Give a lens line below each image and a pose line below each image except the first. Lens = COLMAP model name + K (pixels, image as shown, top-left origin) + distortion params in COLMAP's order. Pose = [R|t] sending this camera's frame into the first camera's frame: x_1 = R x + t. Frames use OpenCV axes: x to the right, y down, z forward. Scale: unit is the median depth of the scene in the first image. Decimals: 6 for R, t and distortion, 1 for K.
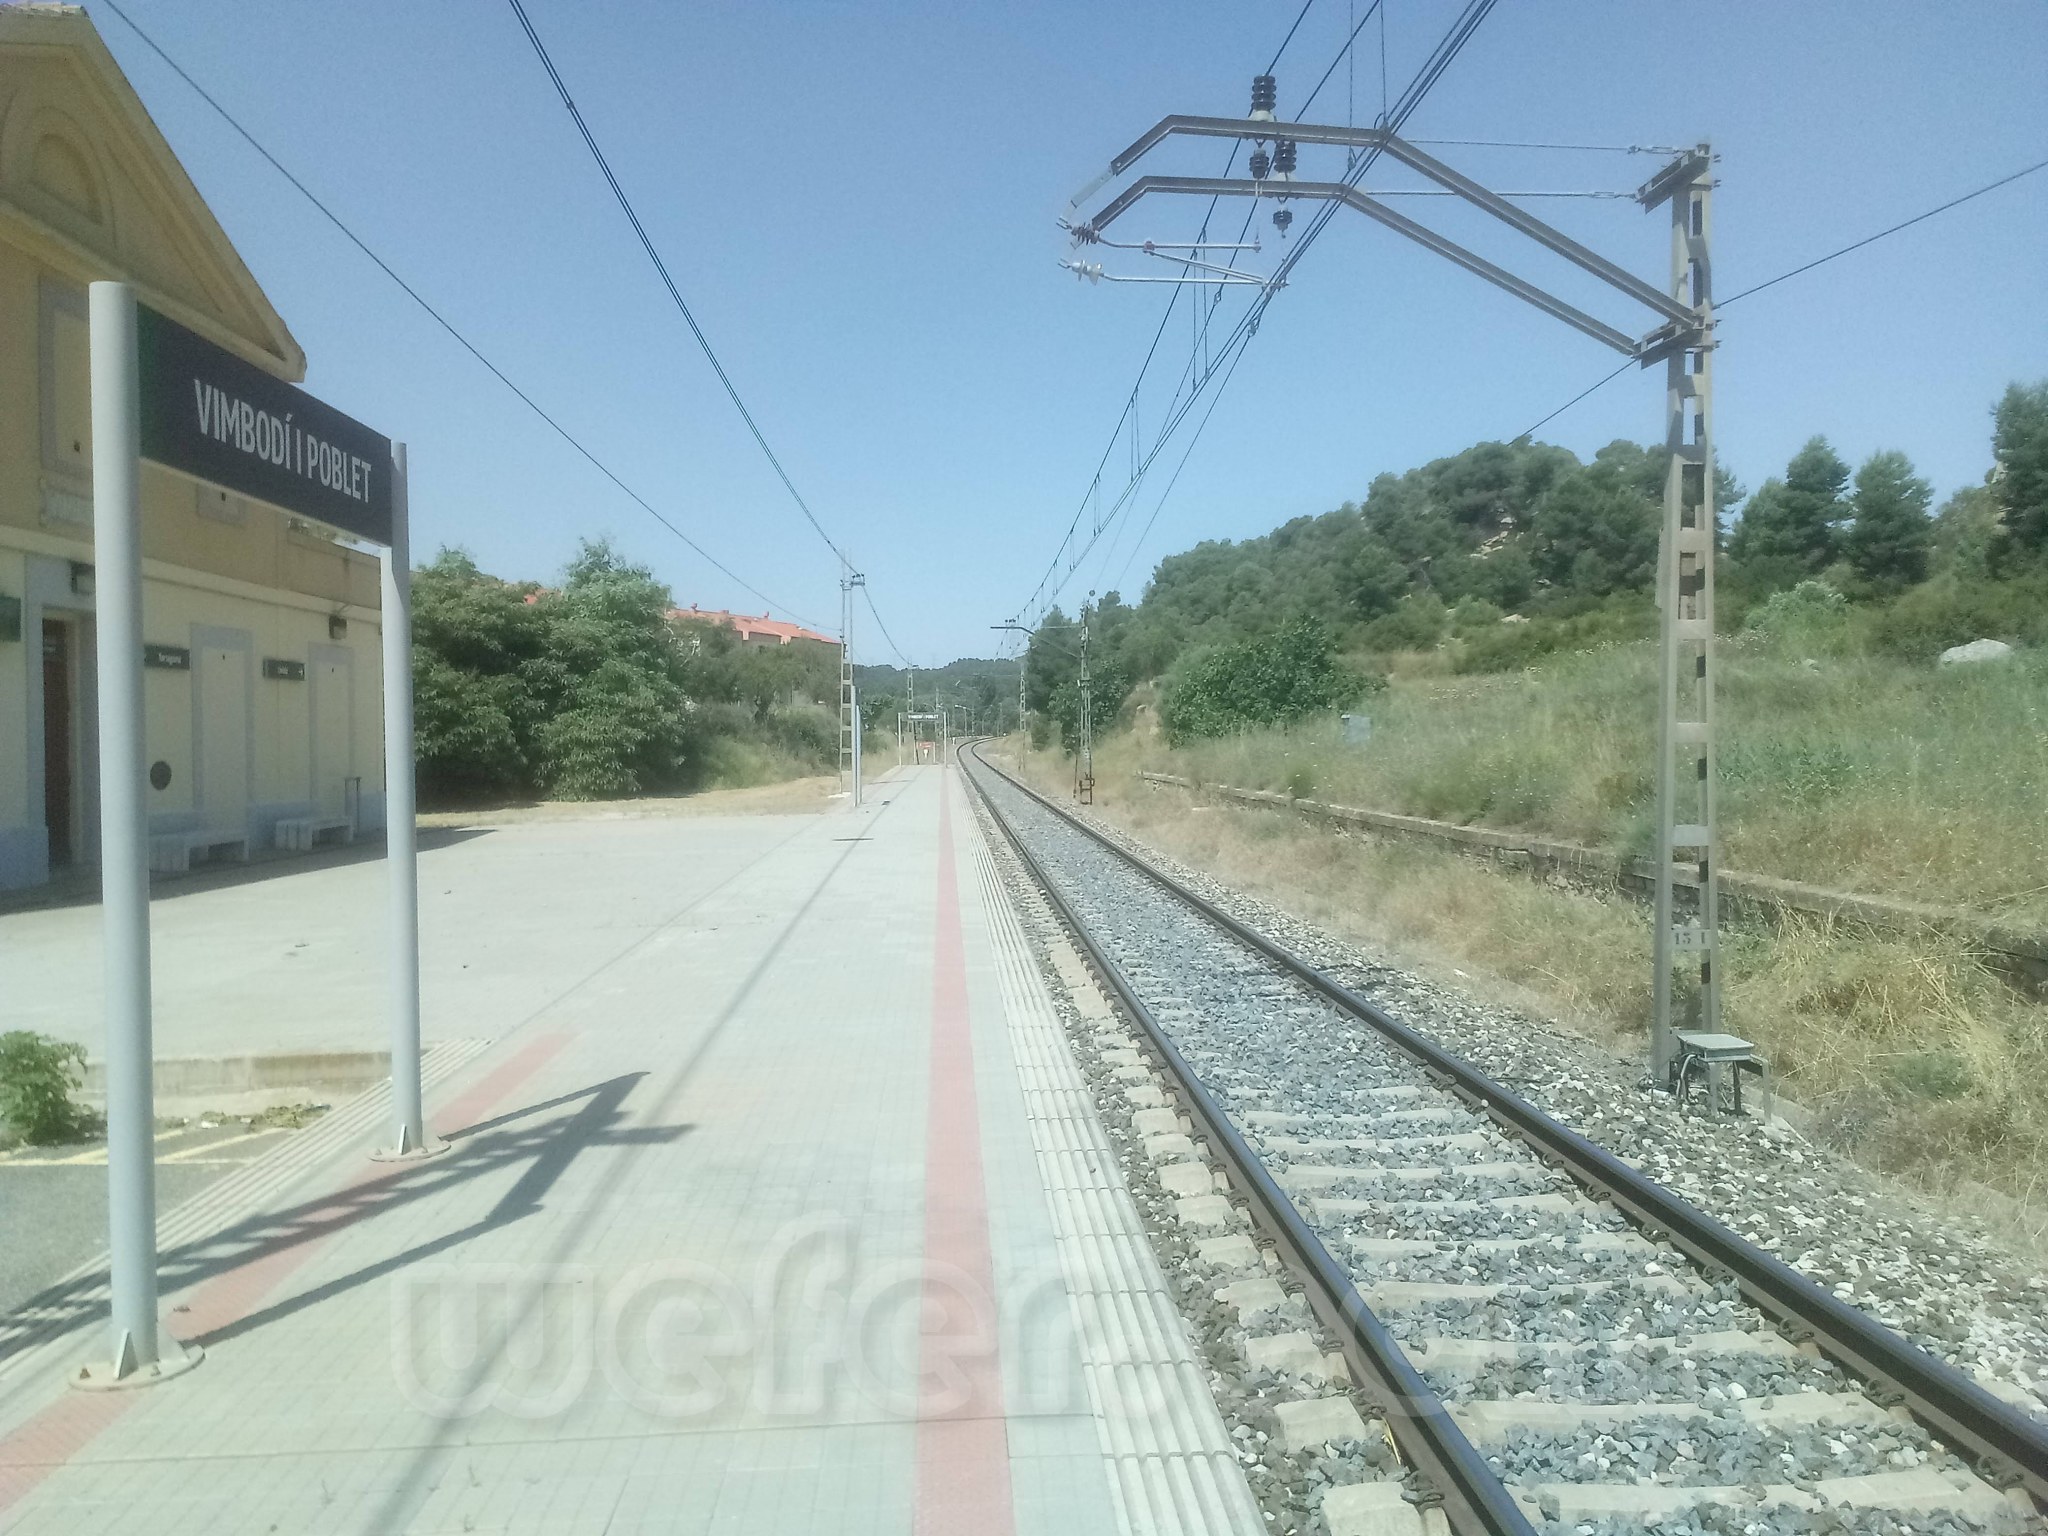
lens RADIAL K [[1651.9, 0, 1039.4], [0, 1651.9, 763.6], [0, 0, 1]] dist [0.117335, -0.154799]
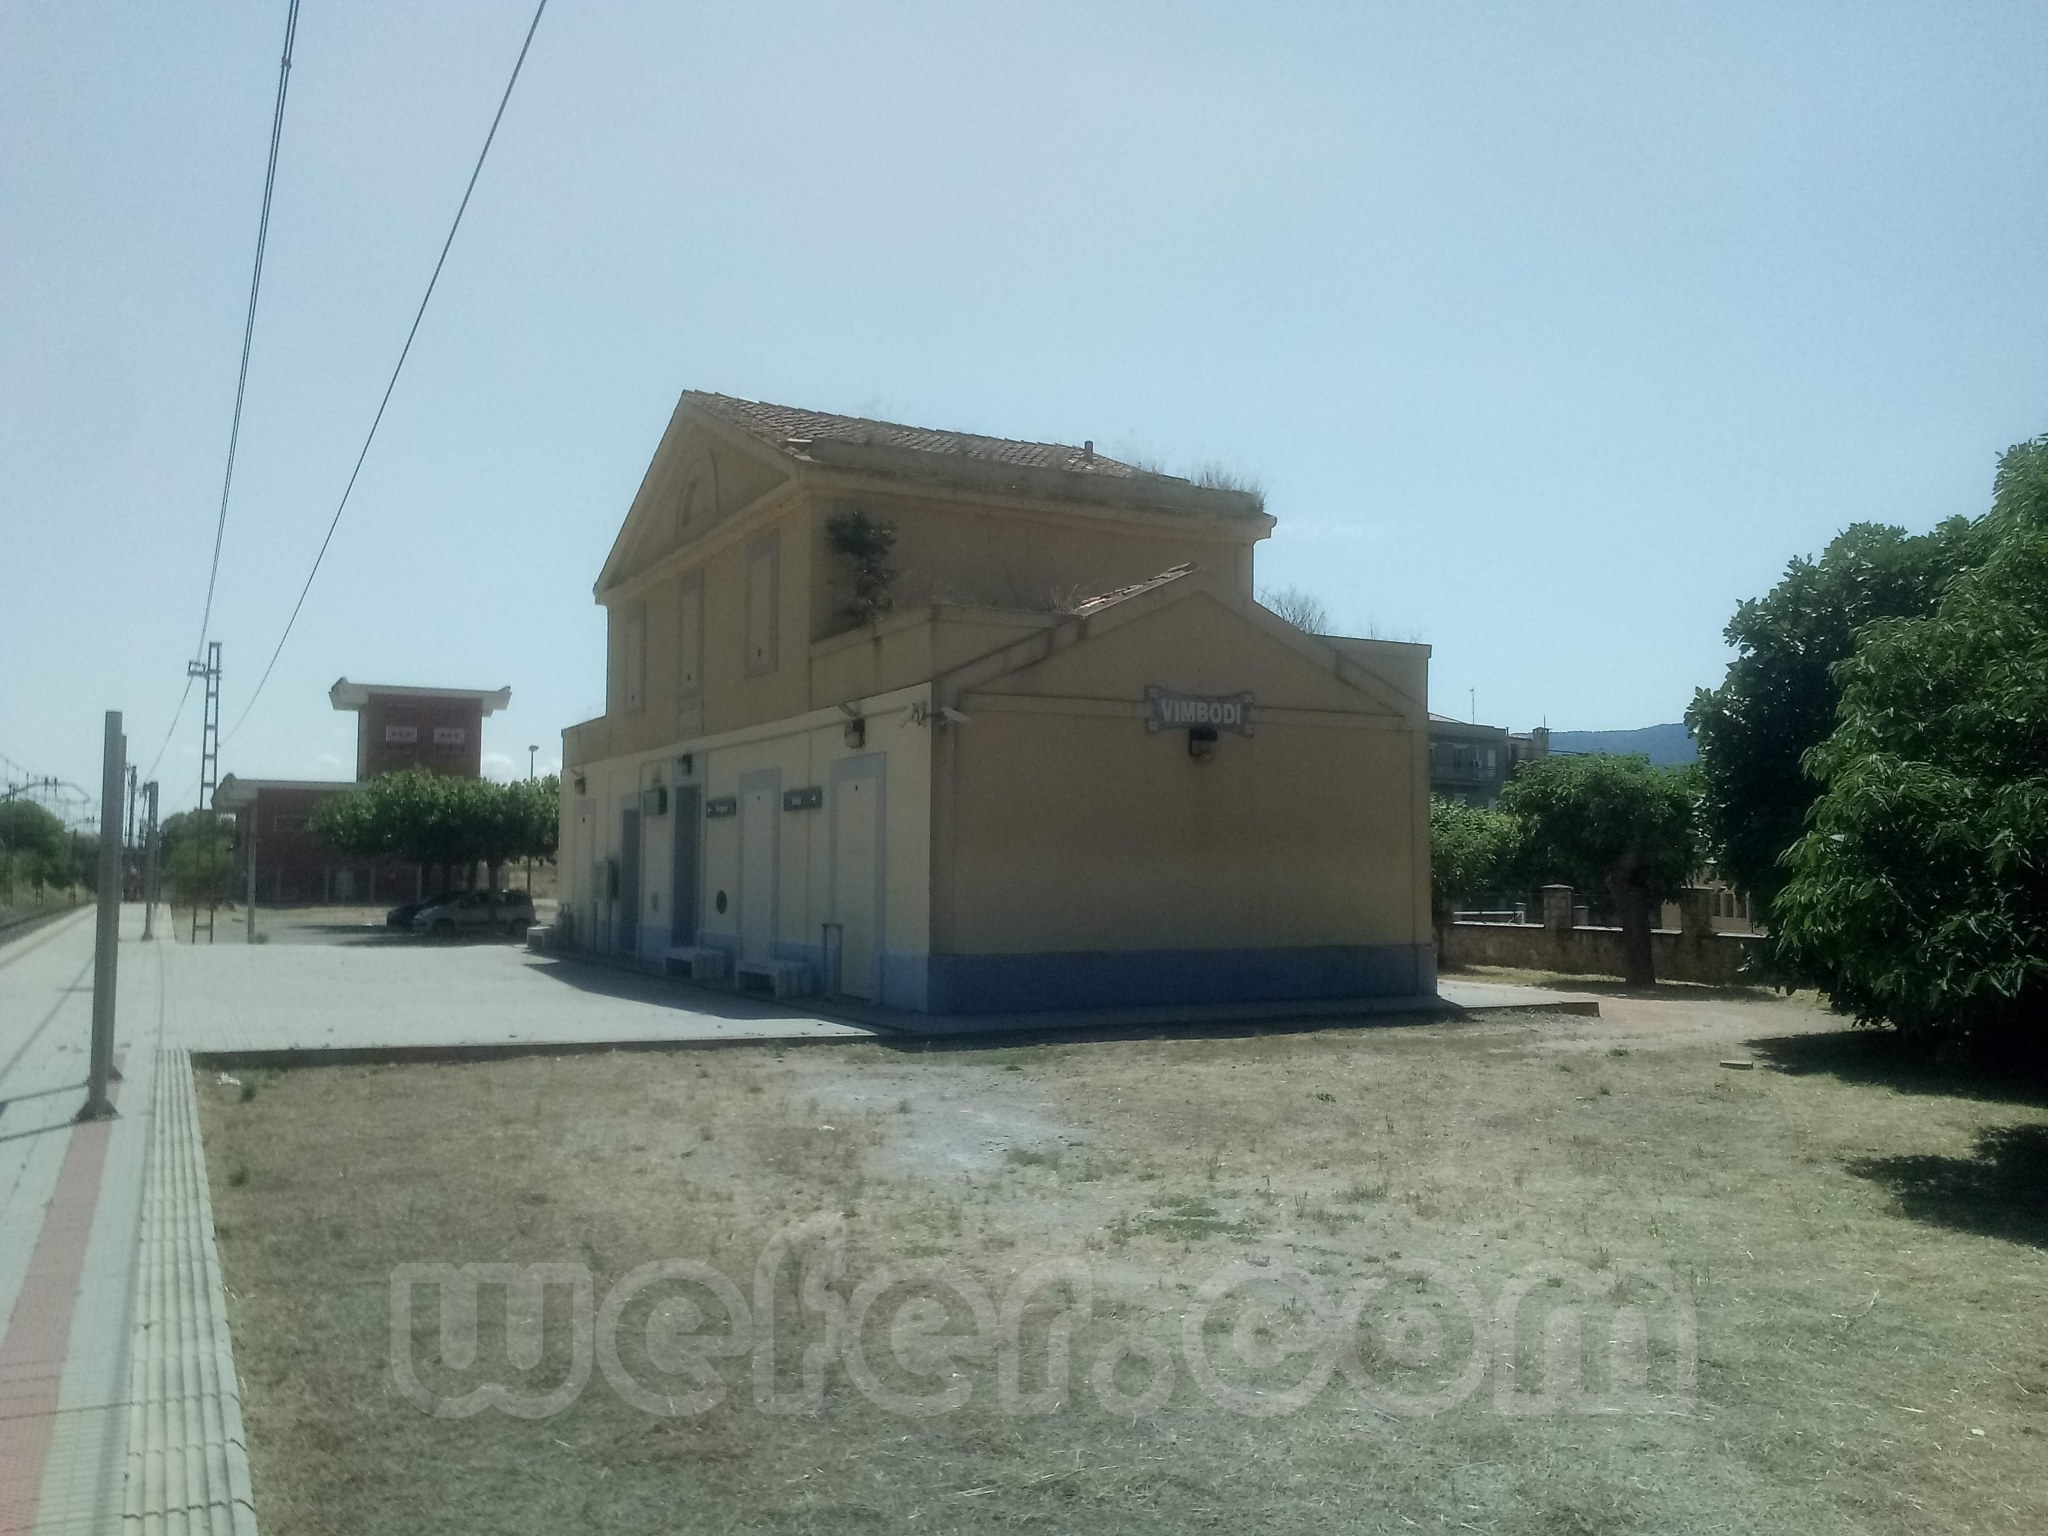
lens RADIAL K [[1651.9, 0, 1039.4], [0, 1651.9, 763.6], [0, 0, 1]] dist [0.117335, -0.154799]
pose [[-0.912590, -0.020636, -0.408356, -0.037981], [-0.001876, 0.998926, -0.046287, -0.006531], [0.408872, -0.041475, -0.911649, 0.368688]]
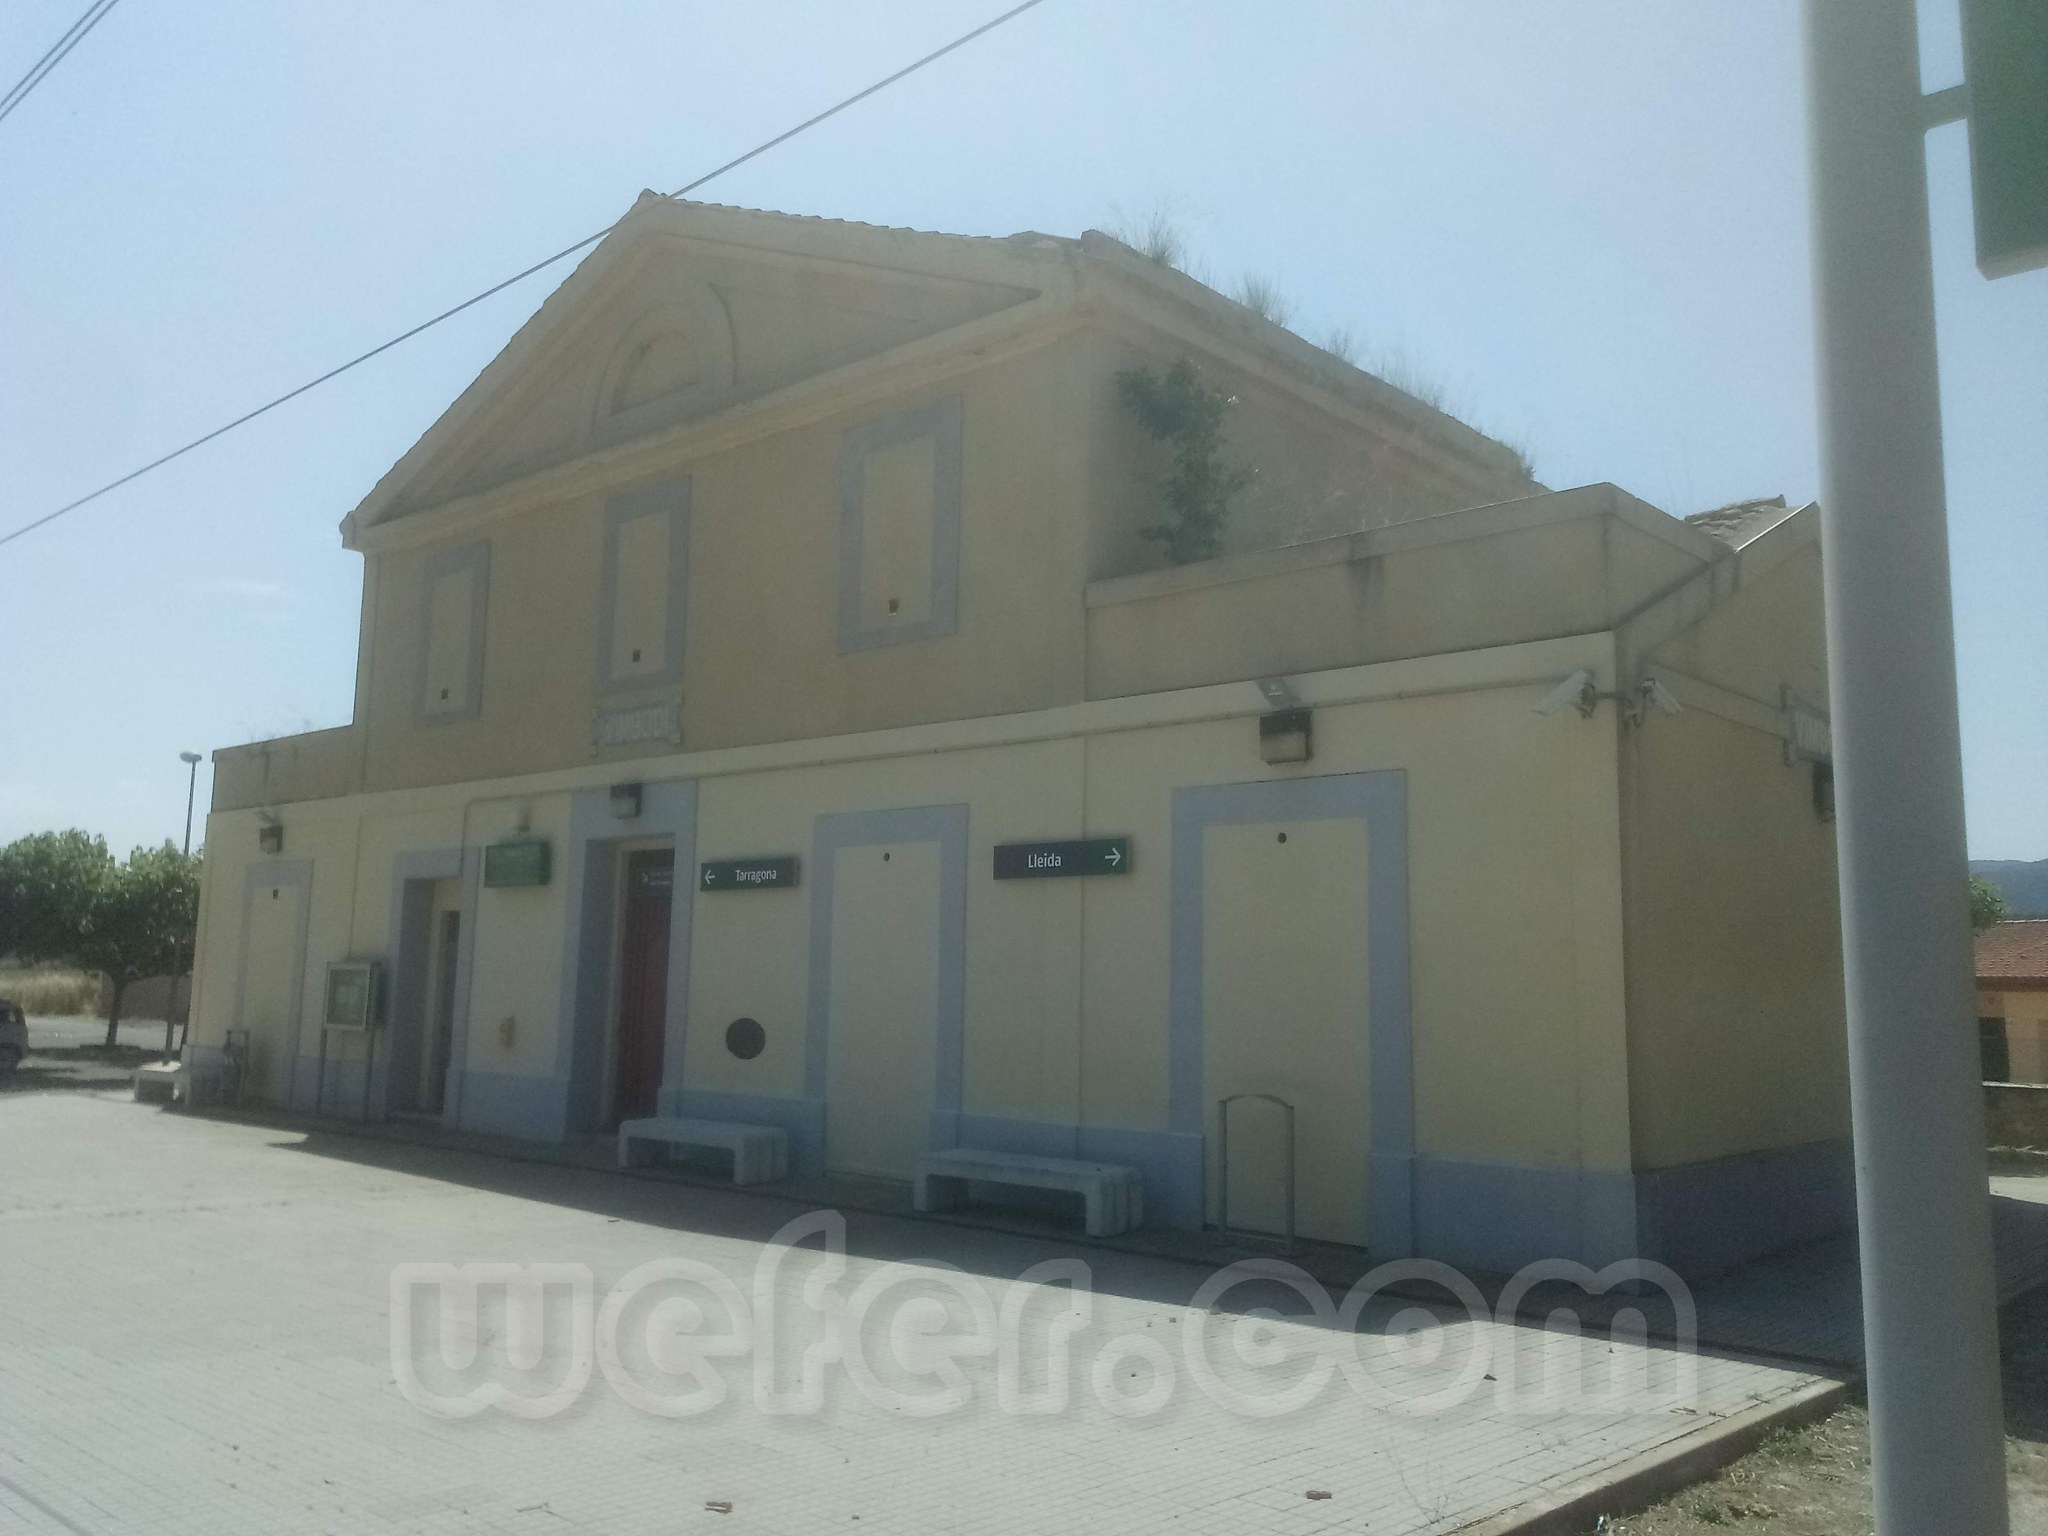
lens RADIAL K [[1651.9, 0, 1039.4], [0, 1651.9, 763.6], [0, 0, 1]] dist [0.117335, -0.154799]
pose [[-0.716853, -0.100277, -0.689976, -0.018017], [-0.026218, 0.992780, -0.117045, -0.004940], [0.696731, -0.065814, -0.714307, 0.264645]]
